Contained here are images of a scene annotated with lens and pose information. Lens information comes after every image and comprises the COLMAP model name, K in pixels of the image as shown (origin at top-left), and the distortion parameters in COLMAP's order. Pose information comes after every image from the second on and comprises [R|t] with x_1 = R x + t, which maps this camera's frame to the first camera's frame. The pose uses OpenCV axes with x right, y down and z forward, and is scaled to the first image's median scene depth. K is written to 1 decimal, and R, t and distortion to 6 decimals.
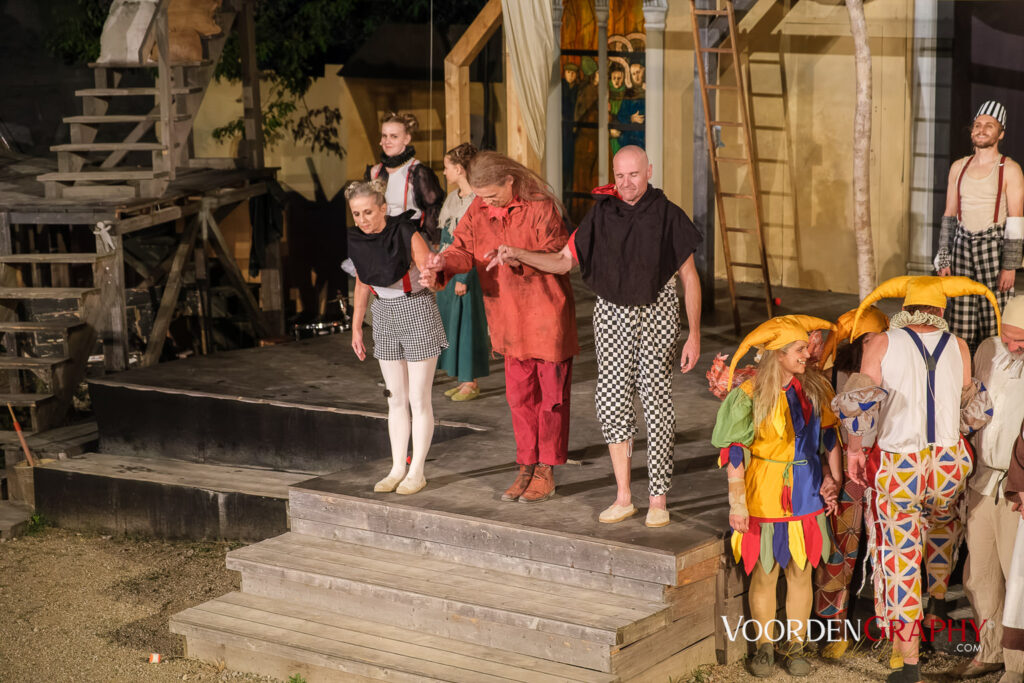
lens RADIAL K [[2430.9, 0, 512.0], [0, 2430.9, 341.5], [0, 0, 1]] dist [0.046903, -0.944886]
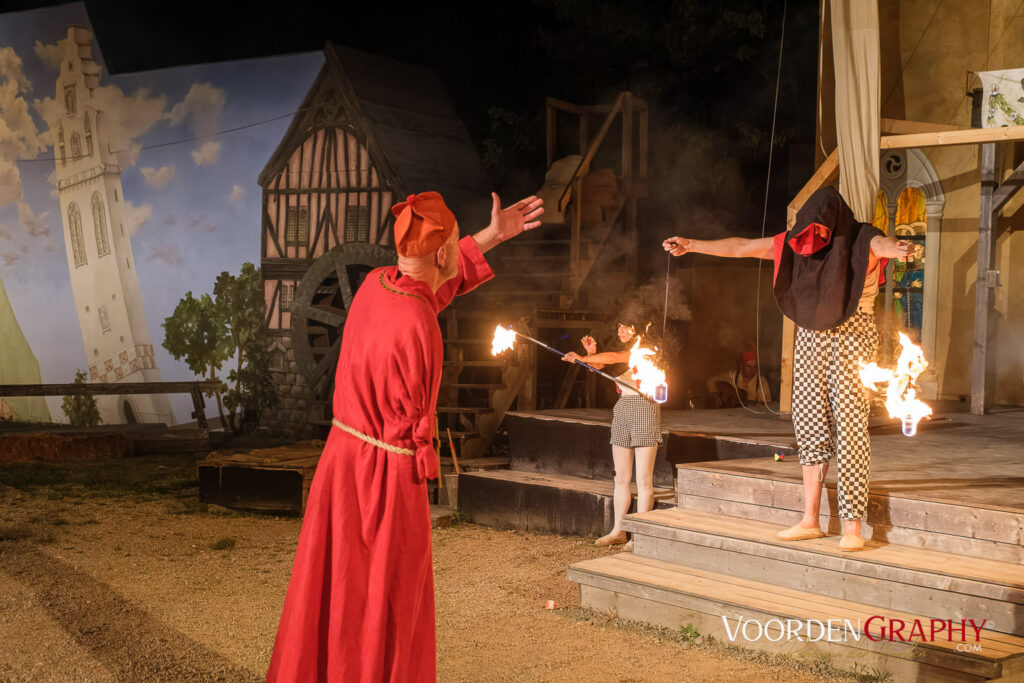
lens RADIAL K [[1242.4, 0, 512.0], [0, 1242.4, 341.5], [0, 0, 1]] dist [0.090438, -0.361354]
pose [[0.984053, 0.049383, -0.170883, -0.063185], [-0.077953, 0.983249, -0.164758, 0.091297], [0.159885, 0.175452, 0.971418, 0.369531]]
